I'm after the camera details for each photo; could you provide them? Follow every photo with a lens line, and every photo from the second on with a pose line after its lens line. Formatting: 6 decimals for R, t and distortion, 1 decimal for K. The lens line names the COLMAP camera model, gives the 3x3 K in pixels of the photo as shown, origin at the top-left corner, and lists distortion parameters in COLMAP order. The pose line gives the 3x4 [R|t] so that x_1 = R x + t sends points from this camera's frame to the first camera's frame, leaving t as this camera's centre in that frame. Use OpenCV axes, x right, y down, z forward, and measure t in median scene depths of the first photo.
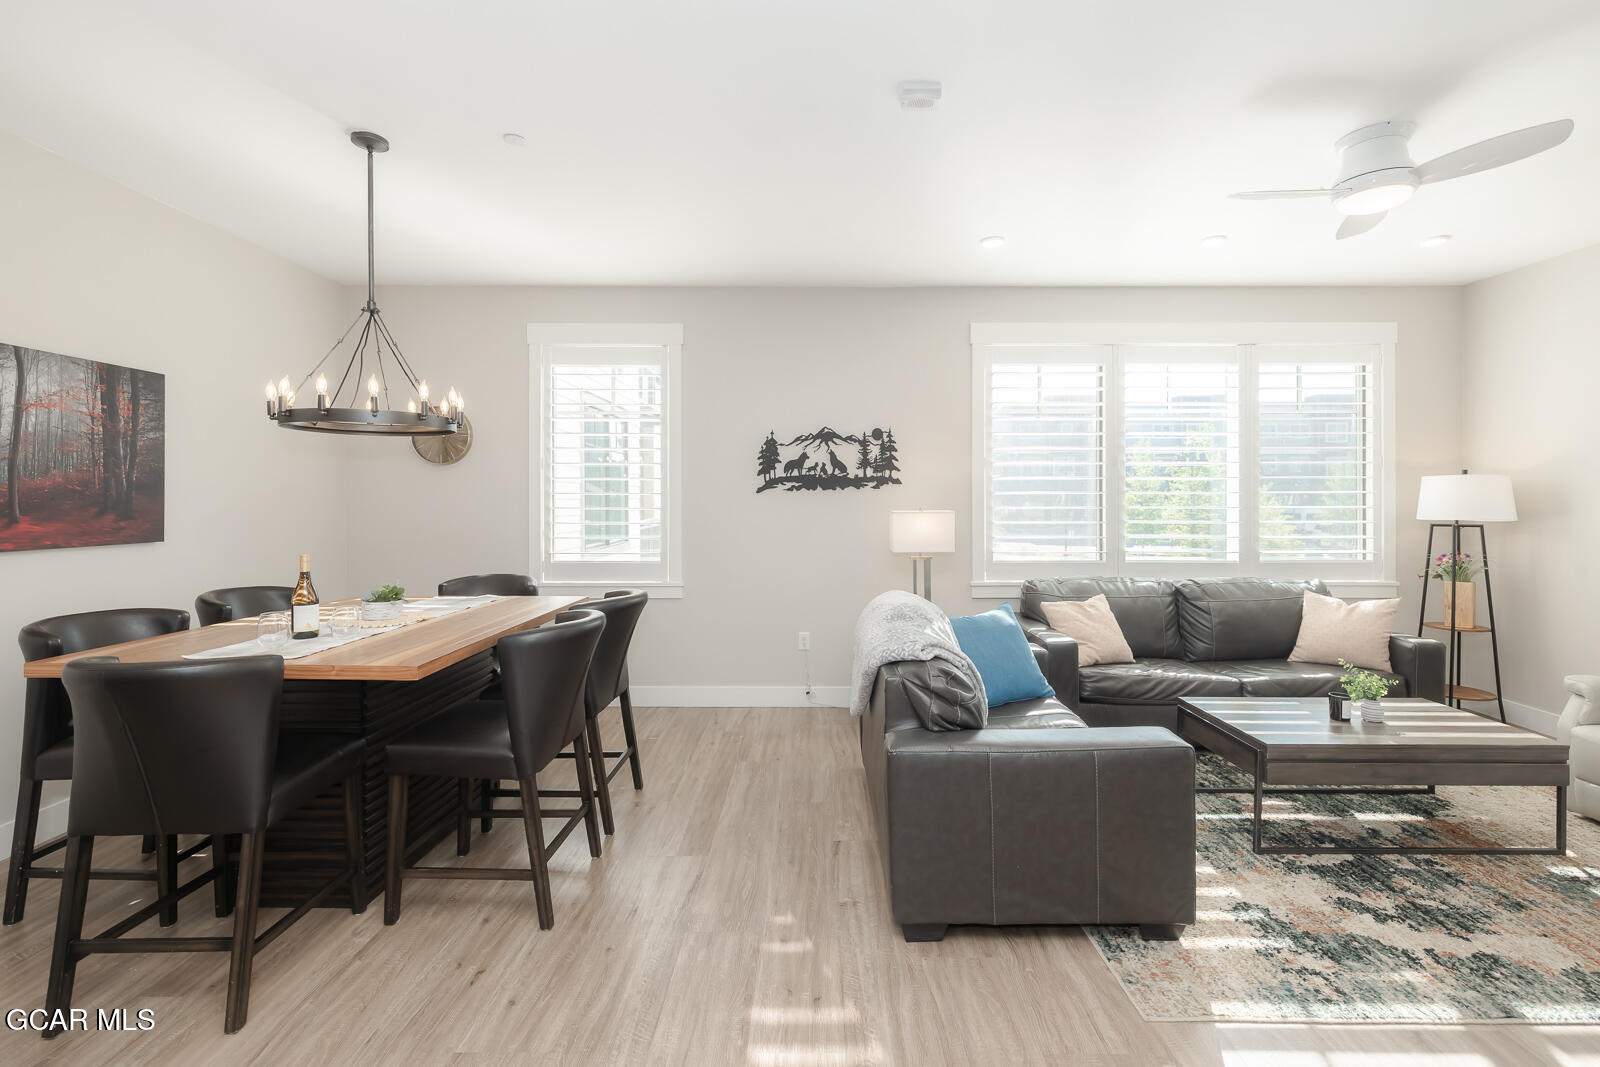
lens RADIAL K [[696.6, 0, 824.5], [0, 696.6, 502.6], [0, 0, 1]] dist [0.003625, -0.000064]
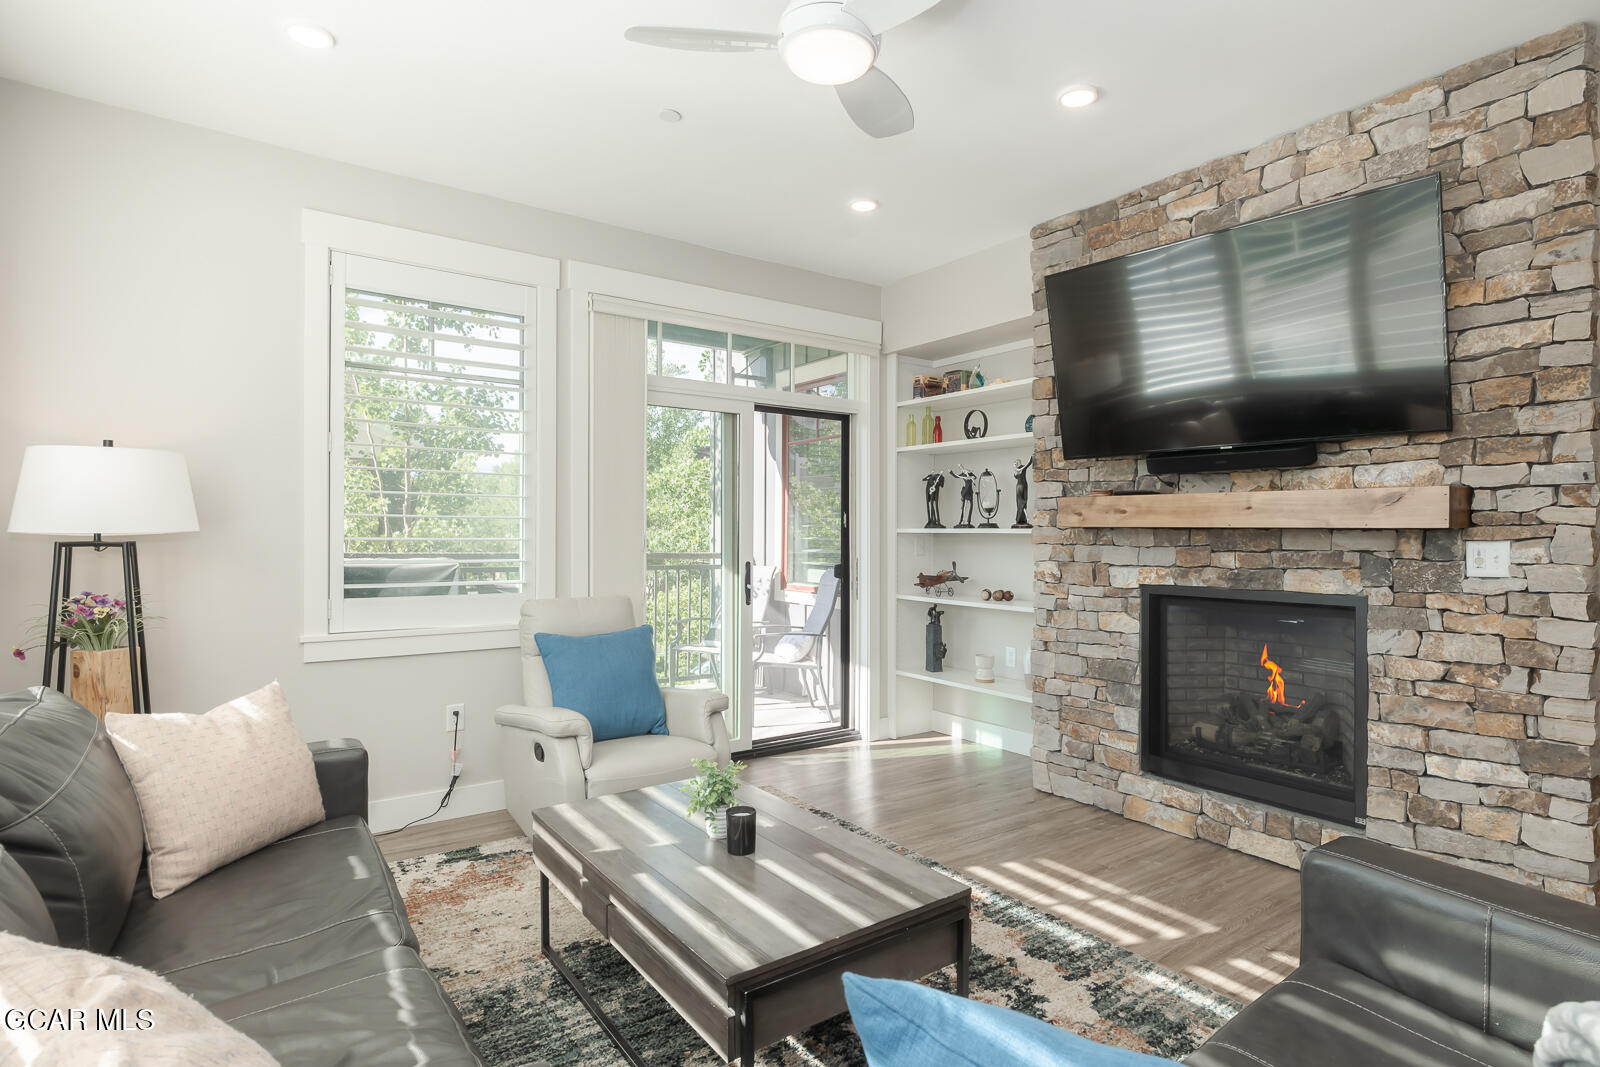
lens RADIAL K [[829.2, 0, 840.7], [0, 829.2, 528.4], [0, 0, 1]] dist [-0.001925, 0.001565]
pose [[-0.585708, 0.000338, 0.810522, 0.069026], [-0.000649, 0.999999, -0.000886, 0.020989], [-0.810522, -0.001045, -0.585708, 0.872045]]
